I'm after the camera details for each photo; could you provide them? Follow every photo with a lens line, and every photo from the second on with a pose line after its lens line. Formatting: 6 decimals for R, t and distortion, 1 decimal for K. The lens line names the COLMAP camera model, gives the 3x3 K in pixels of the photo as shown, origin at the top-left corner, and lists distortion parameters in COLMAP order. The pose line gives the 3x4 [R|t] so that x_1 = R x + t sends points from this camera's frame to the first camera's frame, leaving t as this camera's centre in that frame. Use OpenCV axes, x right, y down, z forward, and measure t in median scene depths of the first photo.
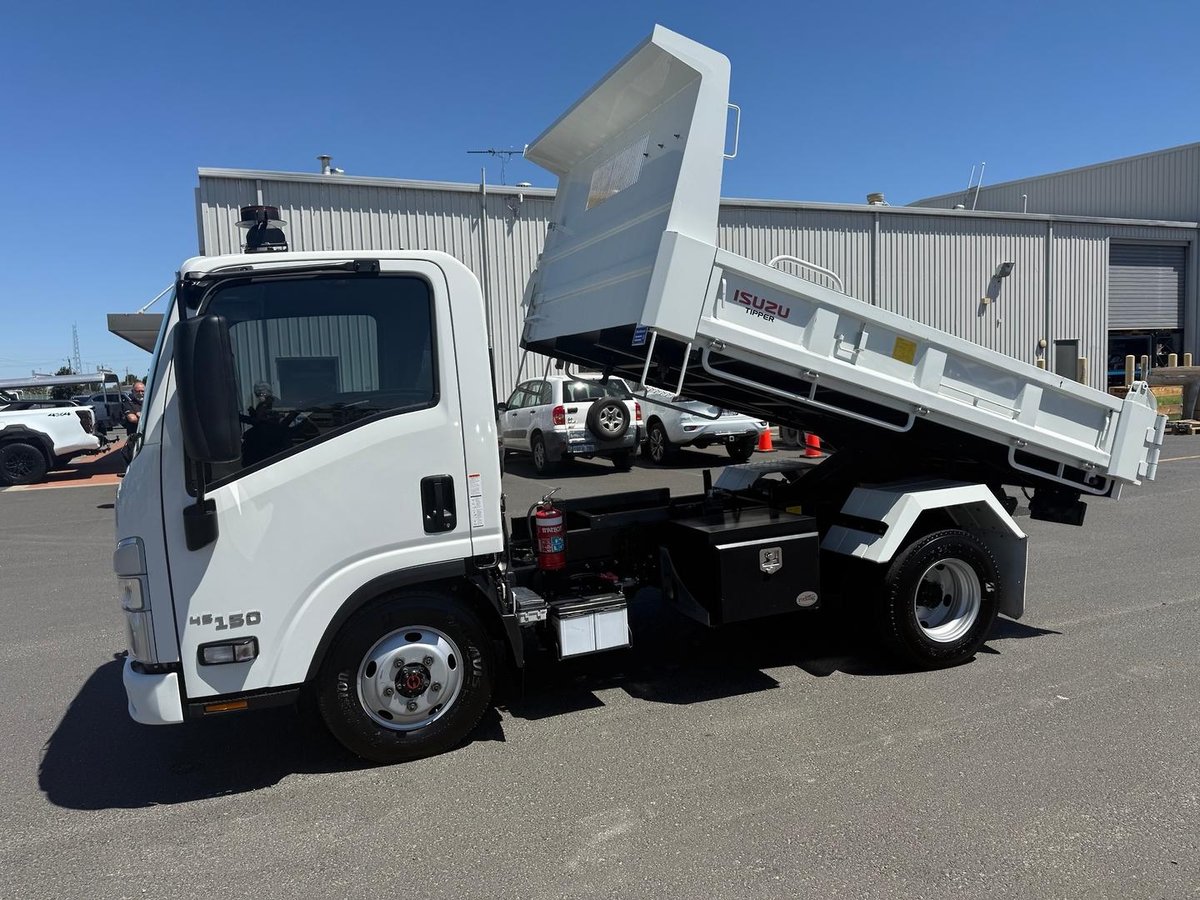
lens RADIAL K [[837.2, 0, 589.8], [0, 837.2, 446.6], [0, 0, 1]] dist [0.085160, -0.130030]
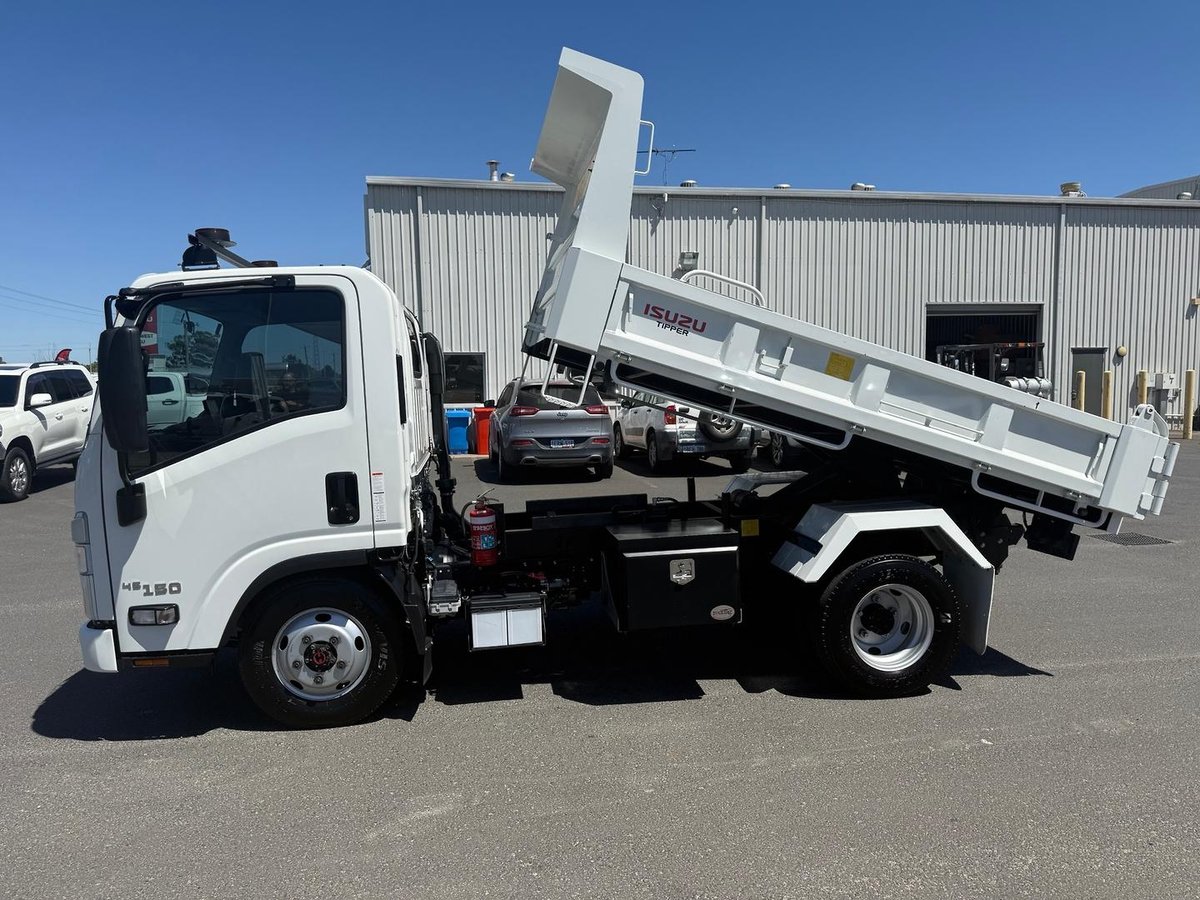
lens RADIAL K [[835.6, 0, 603.3], [0, 835.6, 445.6], [0, 0, 1]] dist [0.105124, -0.163816]
pose [[0.976642, 0.042840, -0.210558, 0.332071], [-0.041907, 0.999082, 0.008892, -0.021031], [0.210746, 0.000140, 0.977541, -0.003016]]
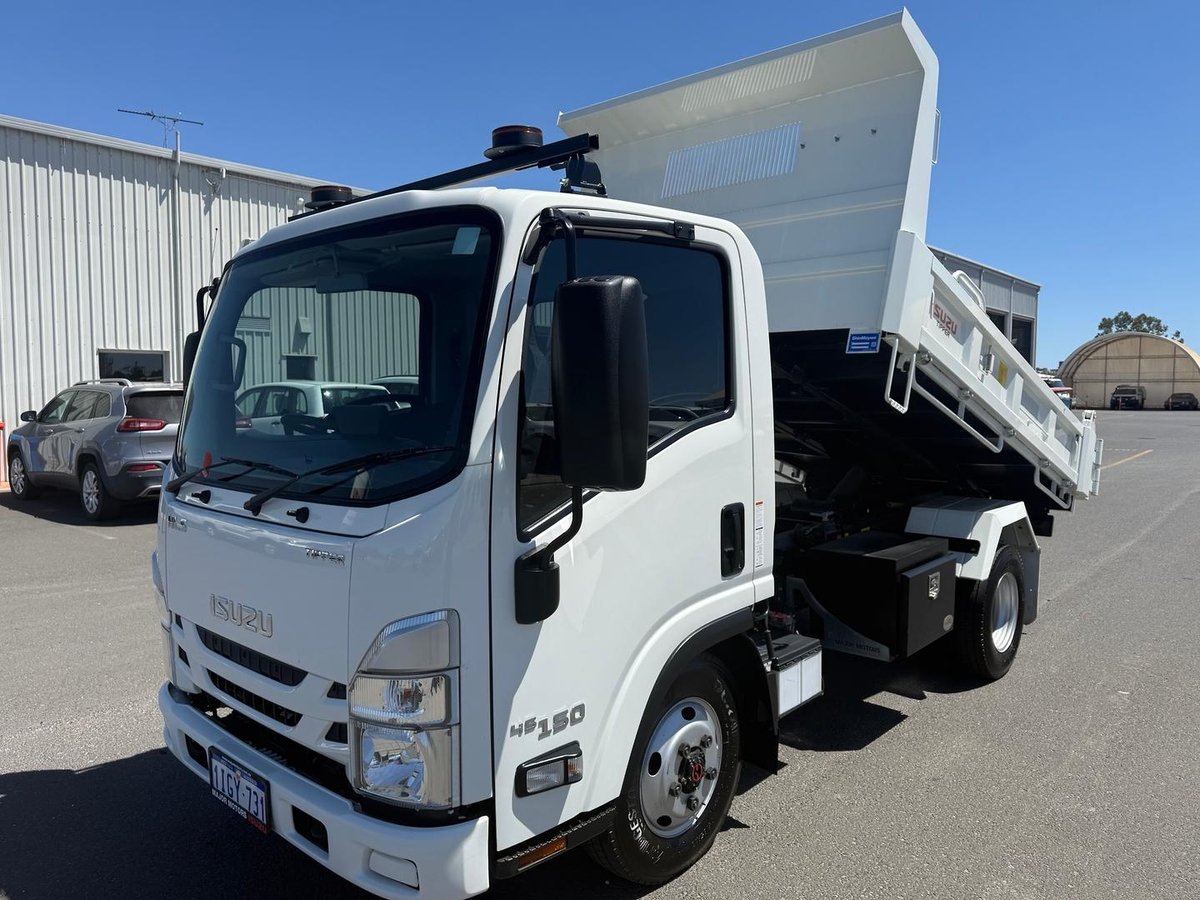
lens RADIAL K [[843.9, 0, 594.2], [0, 843.9, 444.0], [0, 0, 1]] dist [0.058217, -0.078616]
pose [[0.898185, 0.011793, 0.439460, -0.568015], [-0.001648, 0.999723, -0.023460, -0.002406], [-0.439615, 0.020347, 0.897956, 0.299698]]
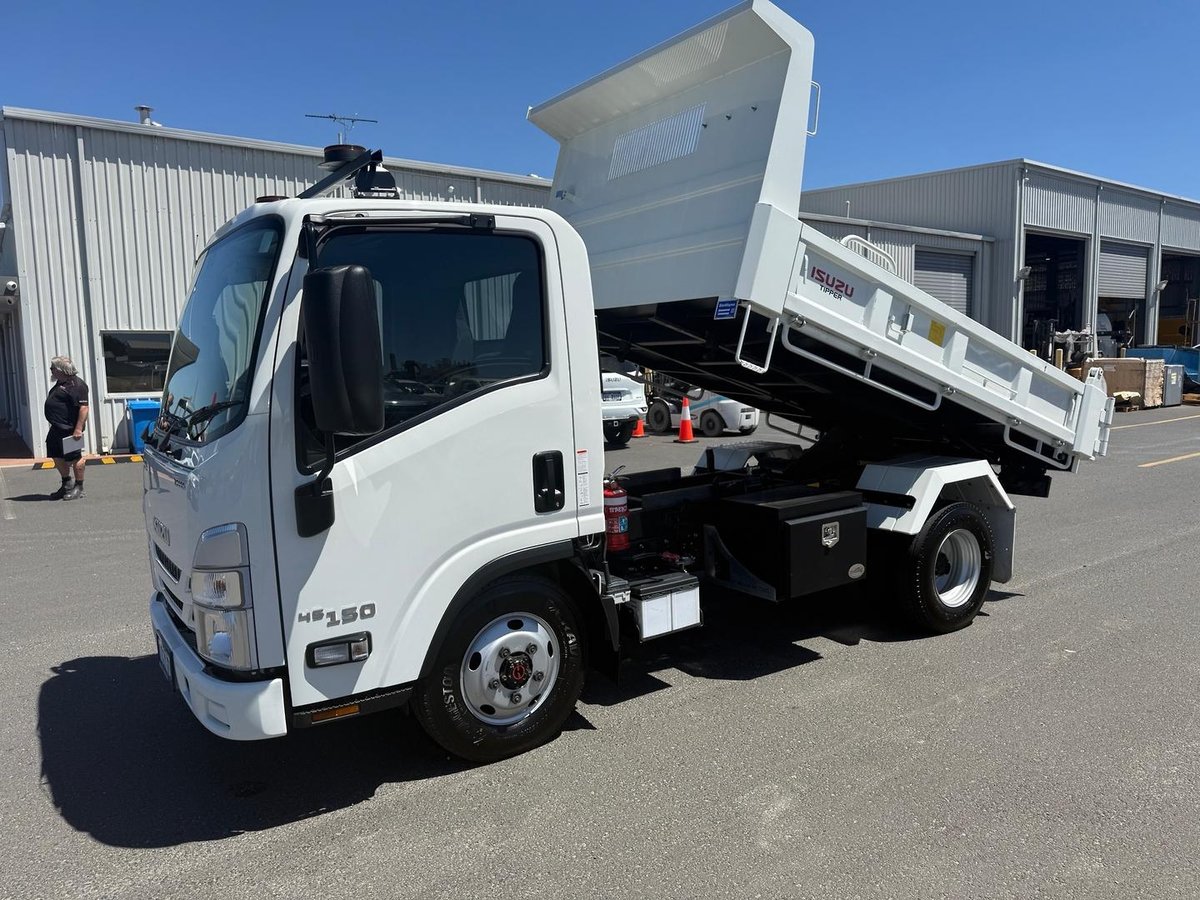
lens RADIAL K [[836.9, 0, 600.0], [0, 836.9, 450.0], [0, 0, 1]] dist [0.086720, -0.129720]
pose [[0.972893, -0.003608, 0.231228, -0.298141], [-0.000677, 0.999830, 0.018451, 0.013927], [-0.231256, -0.018107, 0.972725, 0.070317]]
